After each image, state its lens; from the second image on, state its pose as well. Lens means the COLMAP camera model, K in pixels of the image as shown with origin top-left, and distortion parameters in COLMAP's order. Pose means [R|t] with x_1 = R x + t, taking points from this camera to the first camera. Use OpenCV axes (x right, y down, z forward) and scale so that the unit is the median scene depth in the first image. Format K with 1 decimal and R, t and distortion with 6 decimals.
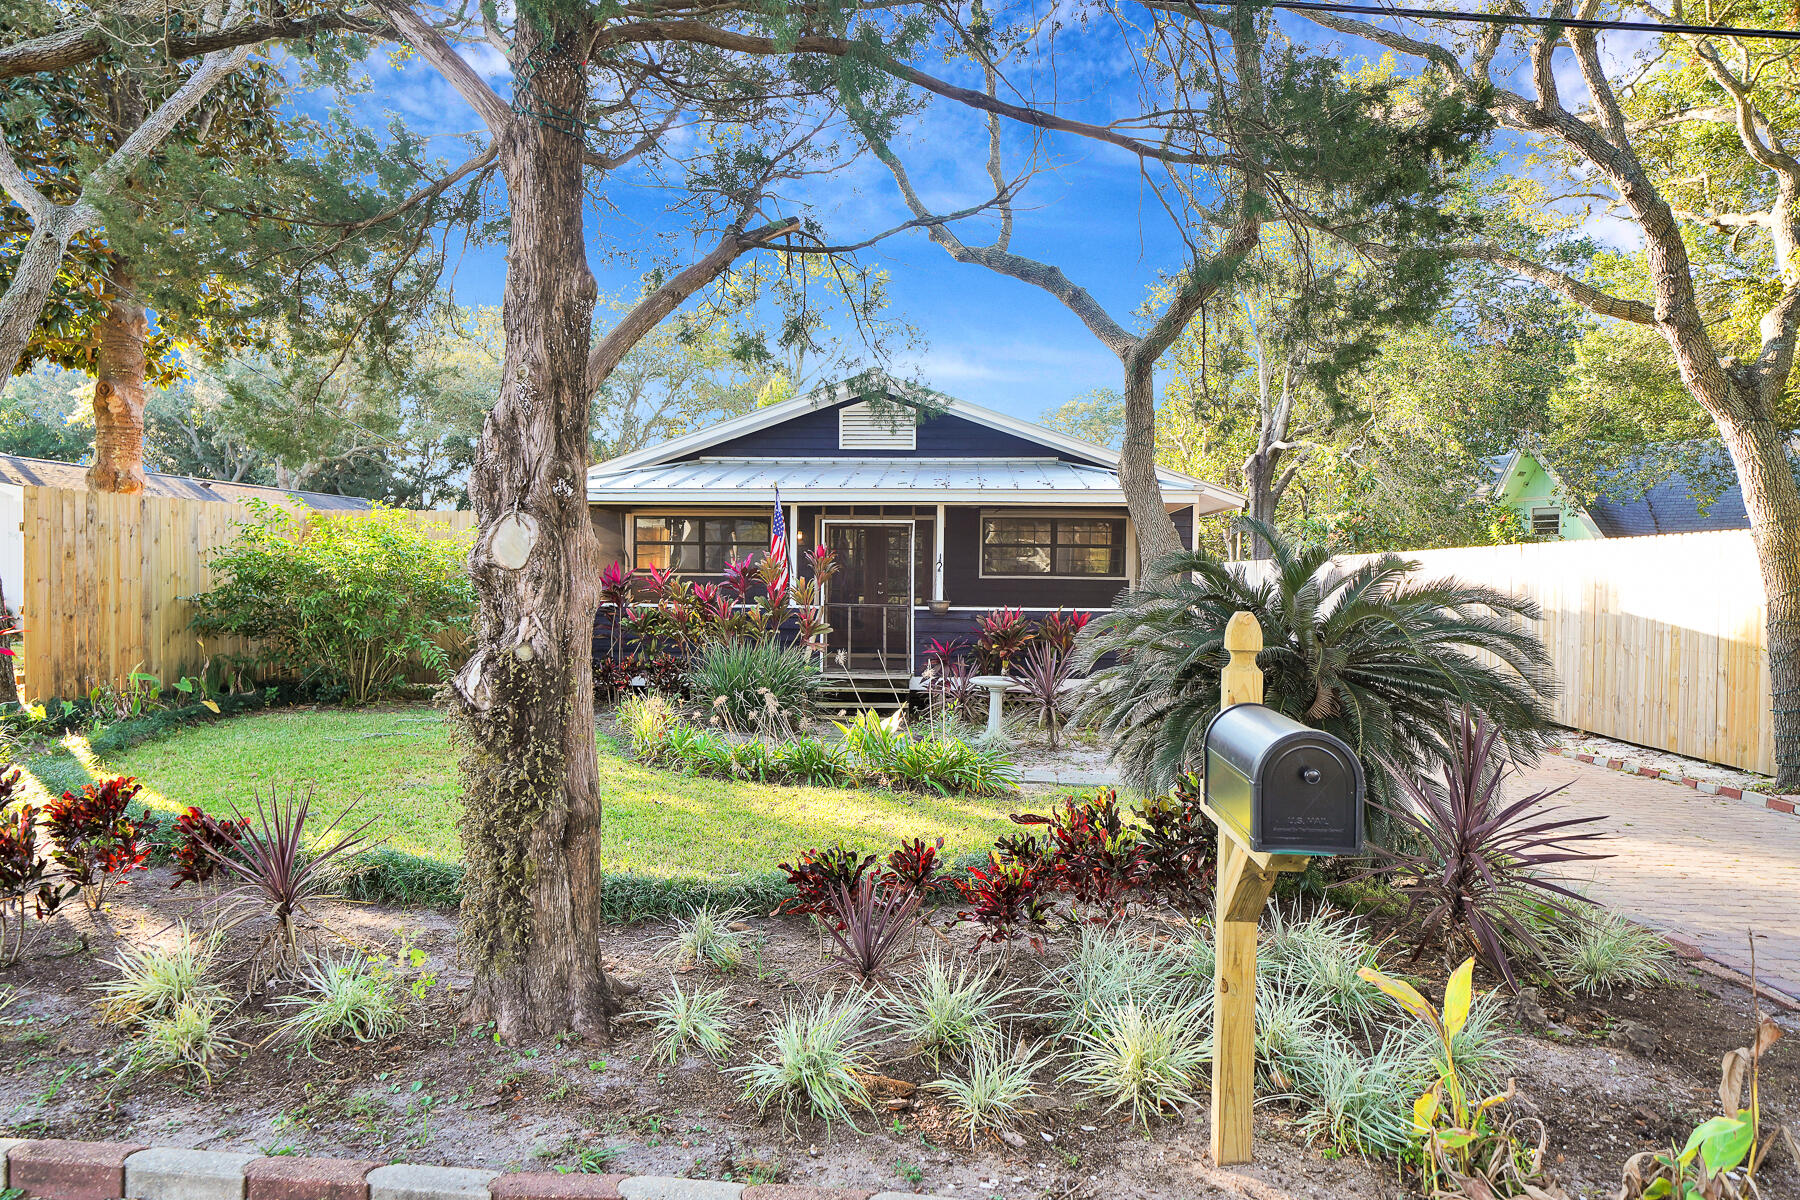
lens RADIAL K [[1151.3, 0, 884.5], [0, 1151.3, 589.8], [0, 0, 1]] dist [-0.002420, -0.000451]
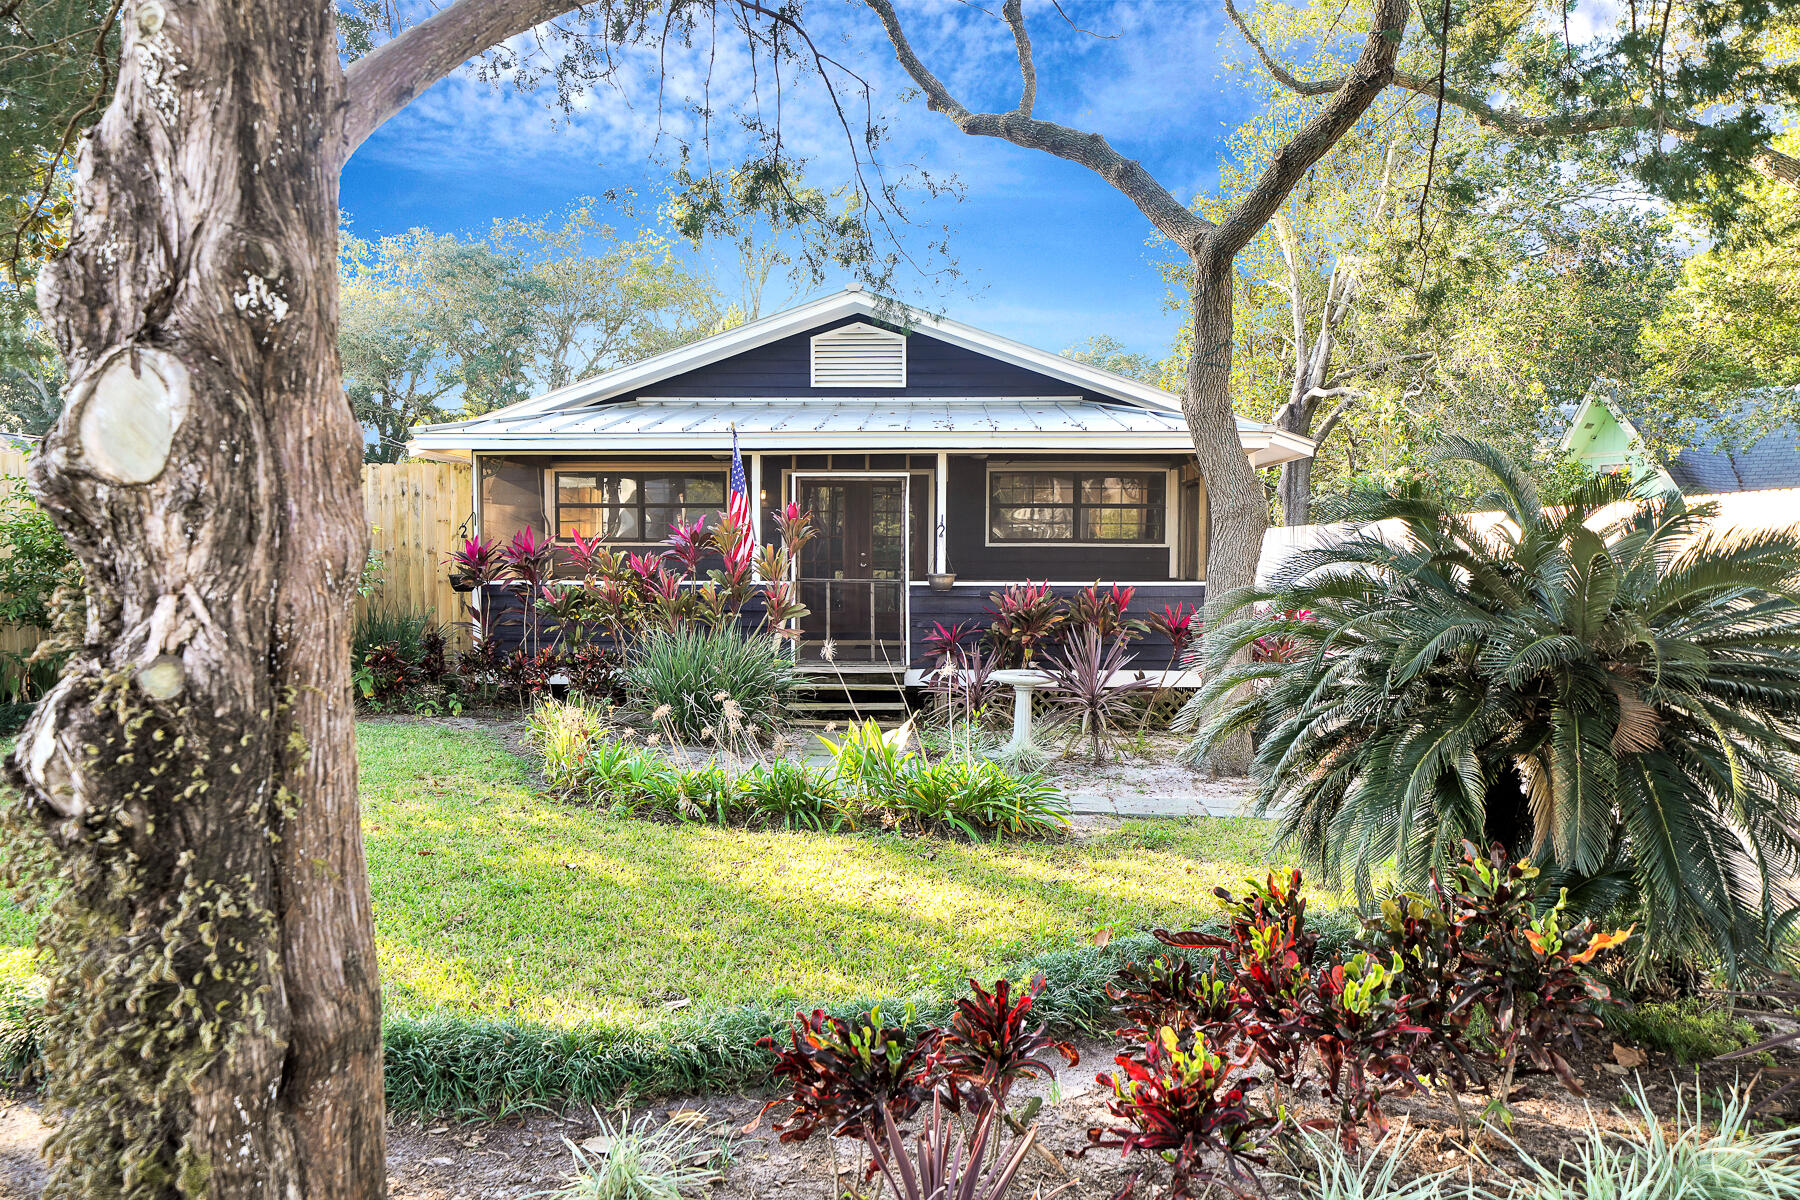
lens RADIAL K [[1203.1, 0, 896.7], [0, 1203.1, 610.4], [0, 0, 1]] dist [0.001707, -0.001030]
pose [[0.999026, -0.008699, 0.043265, -0.022976], [0.007155, 0.999336, 0.035728, 0.005569], [-0.043547, -0.035384, 0.998425, 0.202752]]
